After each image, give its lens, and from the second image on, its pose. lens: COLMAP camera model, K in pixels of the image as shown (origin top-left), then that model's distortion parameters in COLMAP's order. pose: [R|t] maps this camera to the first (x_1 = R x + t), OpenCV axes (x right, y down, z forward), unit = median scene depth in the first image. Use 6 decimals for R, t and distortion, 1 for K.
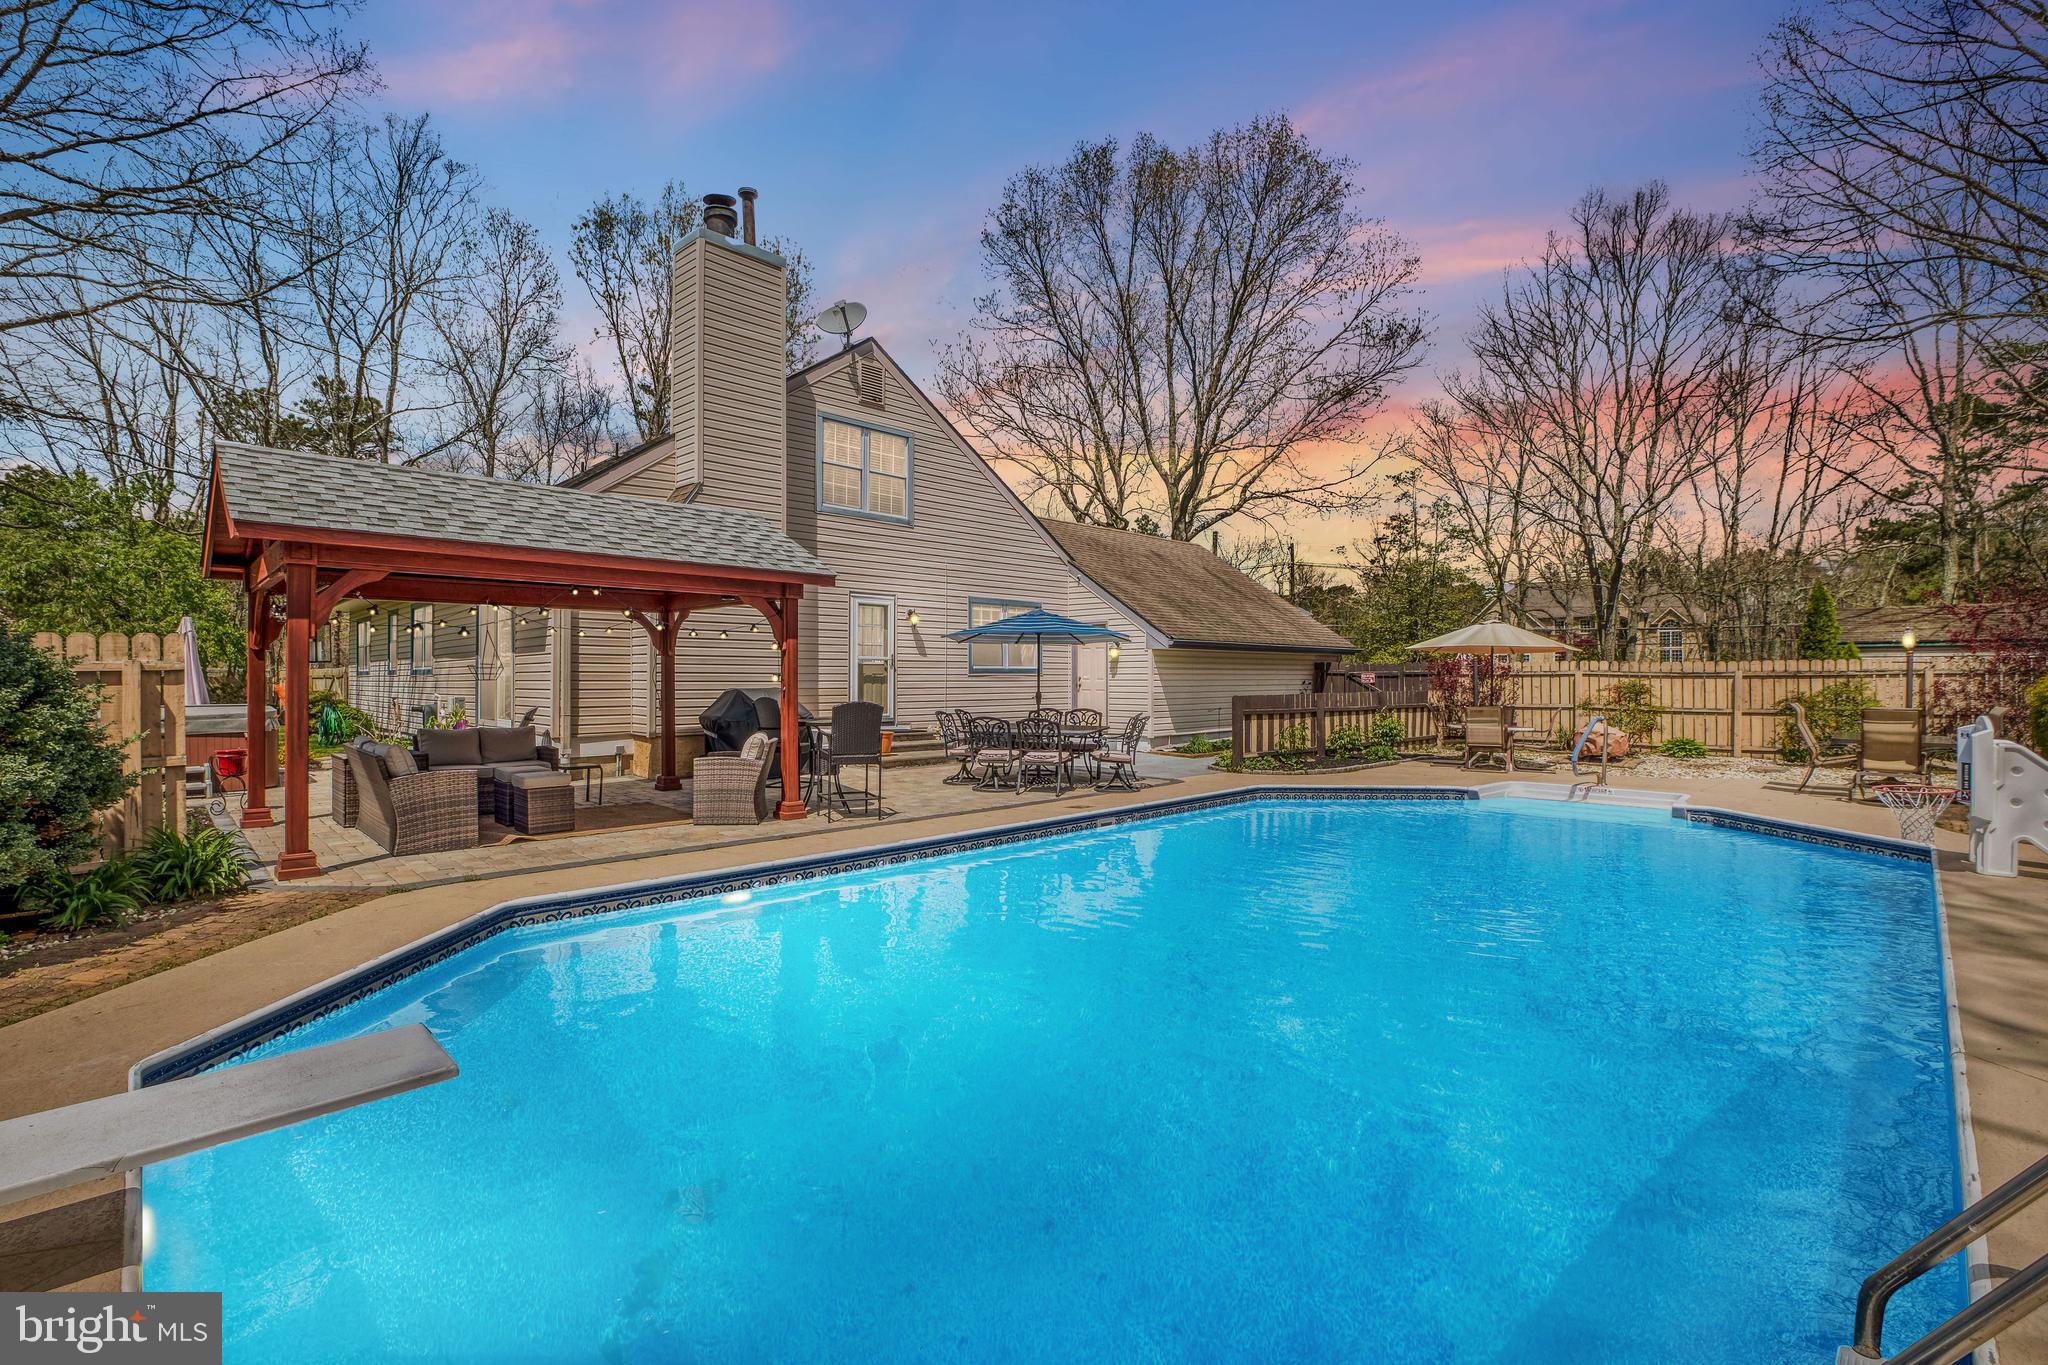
lens RADIAL K [[898.6, 0, 1024.0], [0, 898.6, 682.5], [0, 0, 1]] dist [-0.026171, -0.000221]
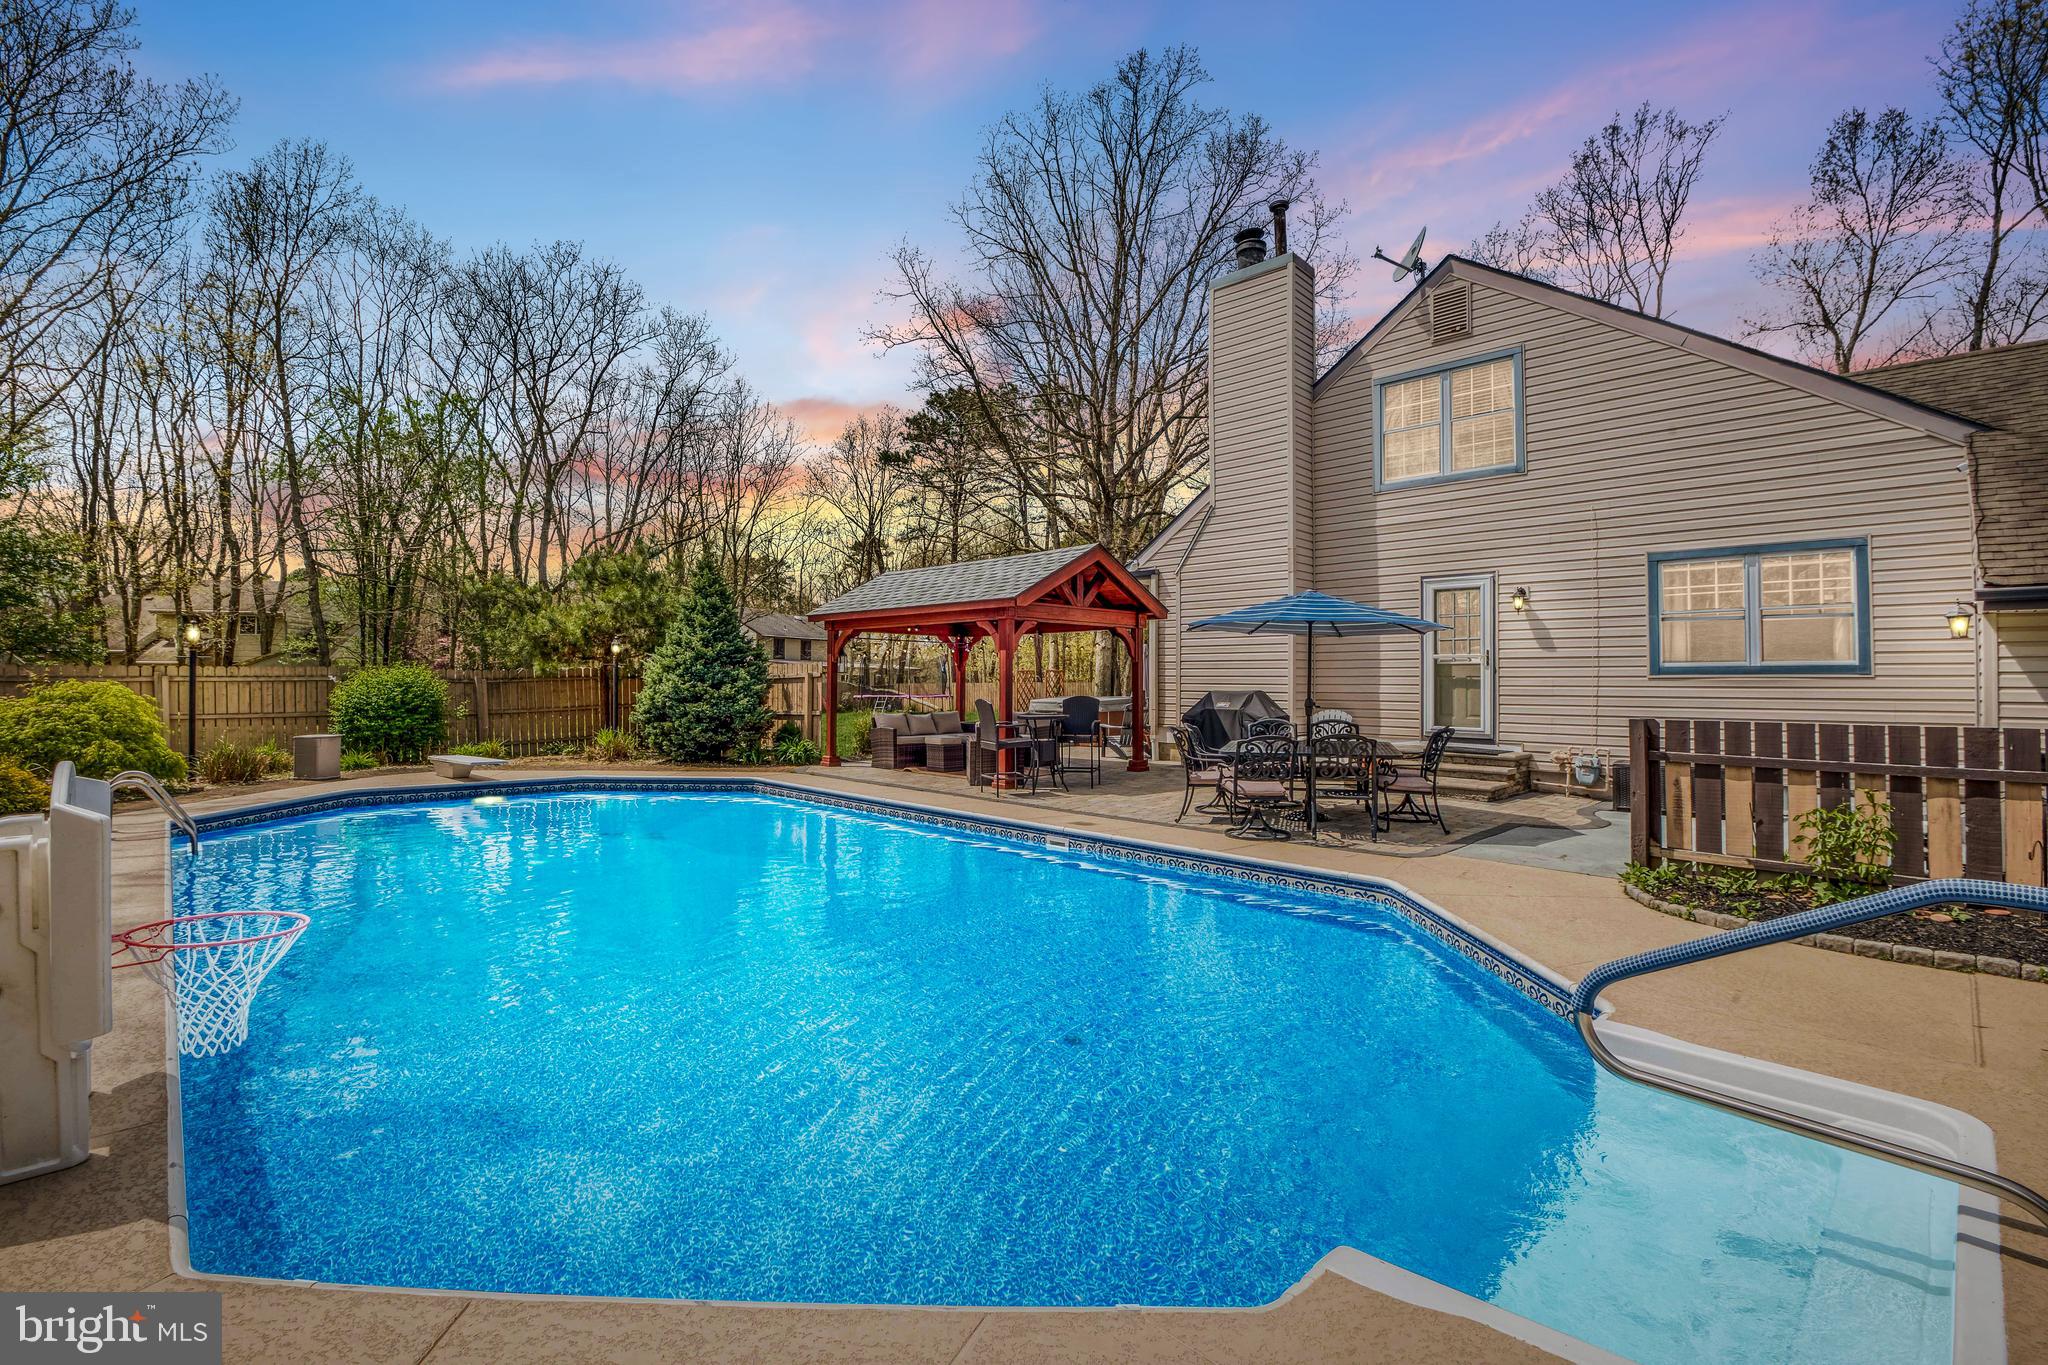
lens RADIAL K [[898.6, 0, 1024.0], [0, 898.6, 682.5], [0, 0, 1]] dist [-0.026171, -0.000221]
pose [[-0.003511, -0.001035, -0.999993, 0.720657], [-0.008410, 0.999964, -0.001006, -0.000168], [0.999958, 0.008406, -0.003520, 0.725535]]
